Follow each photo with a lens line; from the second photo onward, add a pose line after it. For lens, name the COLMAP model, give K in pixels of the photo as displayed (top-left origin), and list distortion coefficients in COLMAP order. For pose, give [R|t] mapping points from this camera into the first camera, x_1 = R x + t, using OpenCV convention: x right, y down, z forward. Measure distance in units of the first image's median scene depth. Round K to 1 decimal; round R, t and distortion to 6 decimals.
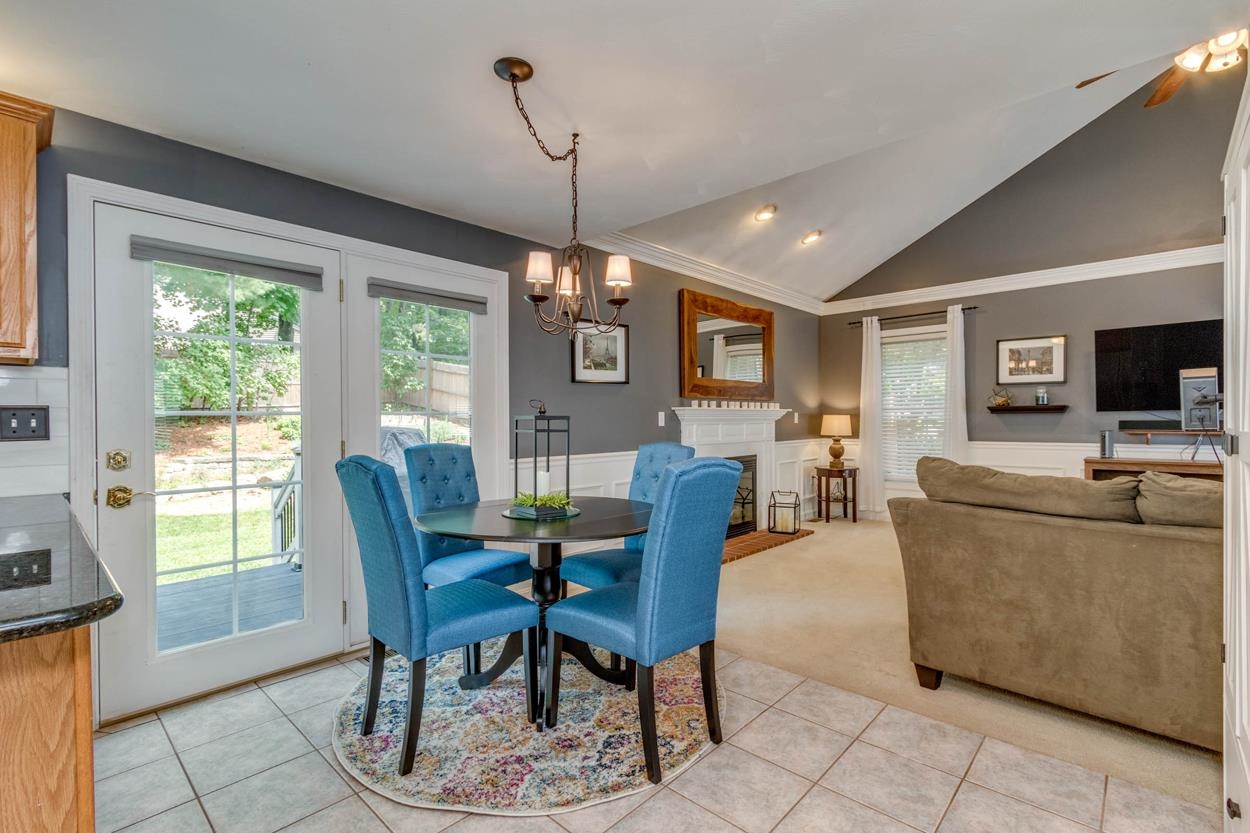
lens RADIAL K [[568.5, 0, 623.4], [0, 568.5, 417.7], [0, 0, 1]] dist [0.005129, -0.000916]
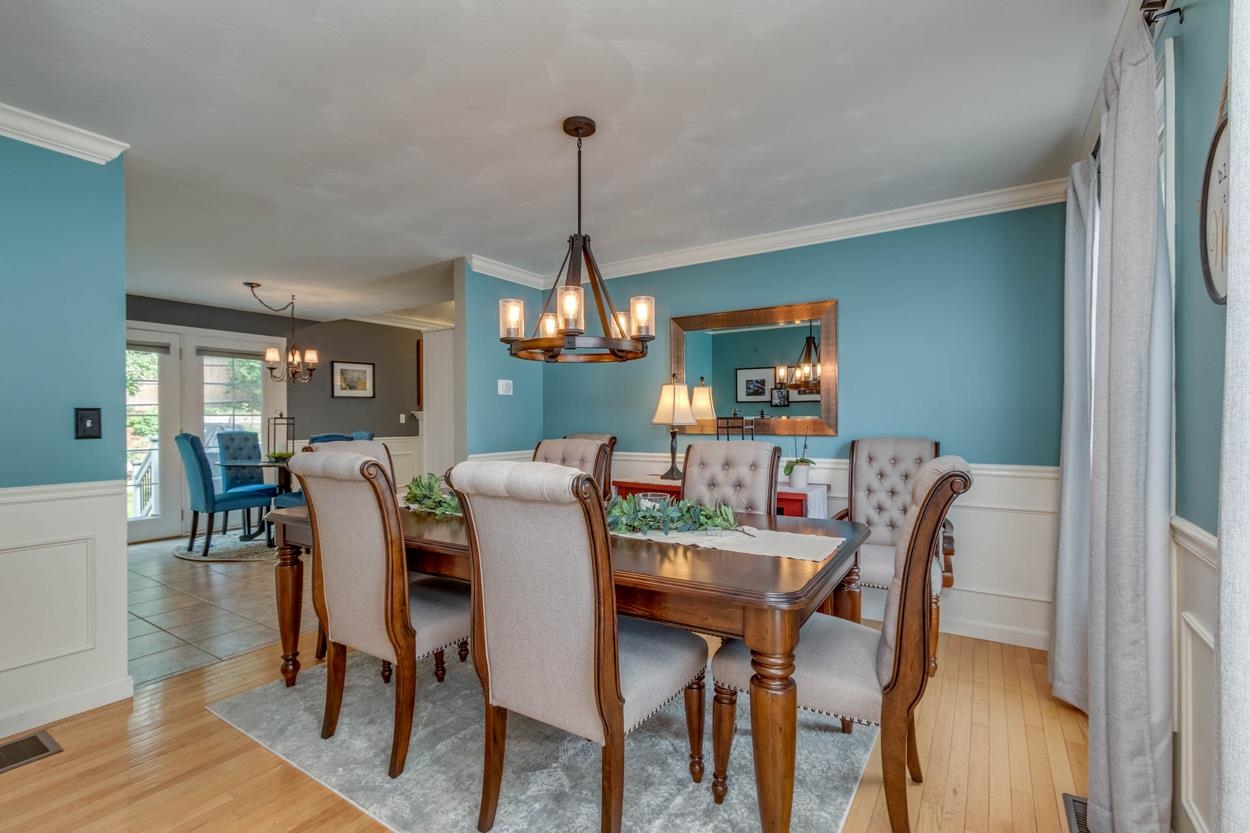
lens RADIAL K [[568.5, 0, 623.3], [0, 568.5, 421.0], [0, 0, 1]] dist [0.005129, -0.000916]
pose [[0.984476, 0.002755, 0.175499, 0.375424], [-0.004213, 0.999960, 0.007938, -0.006141], [-0.175470, -0.008554, 0.984448, -0.684013]]
